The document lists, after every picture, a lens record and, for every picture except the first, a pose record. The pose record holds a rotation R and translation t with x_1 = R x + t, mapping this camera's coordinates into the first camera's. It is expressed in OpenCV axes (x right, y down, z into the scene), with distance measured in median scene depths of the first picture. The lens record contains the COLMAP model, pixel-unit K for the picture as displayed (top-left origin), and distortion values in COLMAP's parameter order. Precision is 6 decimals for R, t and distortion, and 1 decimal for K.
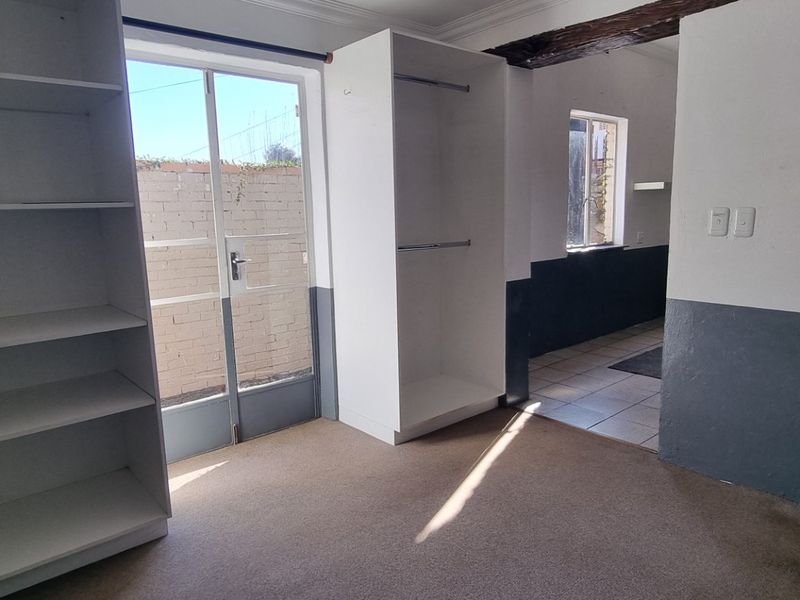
lens RADIAL K [[567.3, 0, 401.7], [0, 567.3, 302.7], [0, 0, 1]] dist [-0.003201, -0.001211]
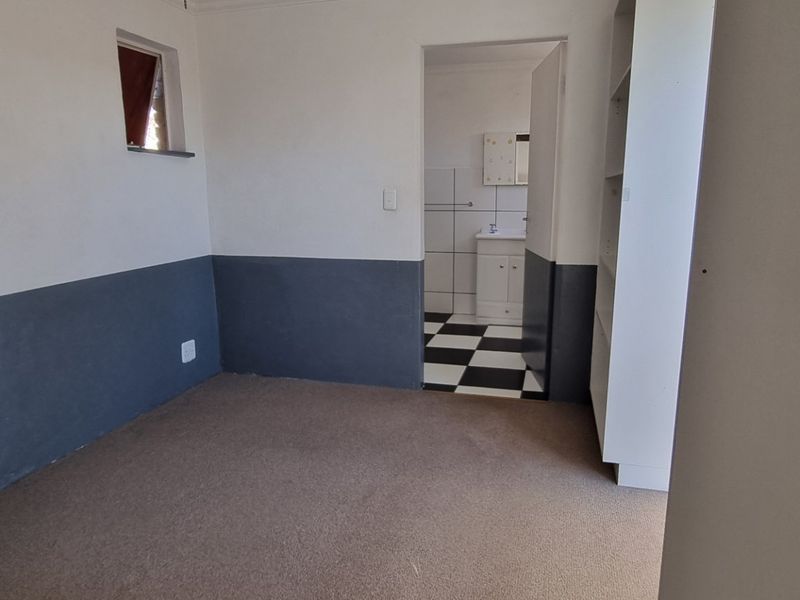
lens RADIAL K [[561.0, 0, 401.5], [0, 561.0, 299.7], [0, 0, 1]] dist [-0.011936, -0.002552]
pose [[-0.867105, 0.128155, -0.481357, 0.306894], [-0.048370, 0.940109, 0.337425, -0.190531], [0.495771, 0.315866, -0.808975, 1.162750]]
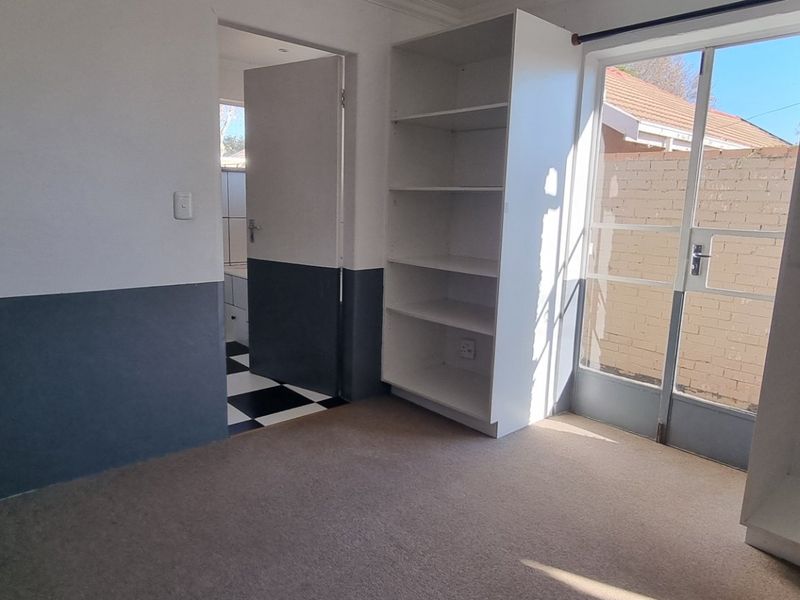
lens RADIAL K [[561.0, 0, 401.5], [0, 561.0, 299.7], [0, 0, 1]] dist [-0.011936, -0.002552]
pose [[-0.024489, 0.195574, -0.980383, 0.619595], [-0.185412, 0.962774, 0.196693, -0.091899], [0.982356, 0.186591, 0.012684, 0.534427]]
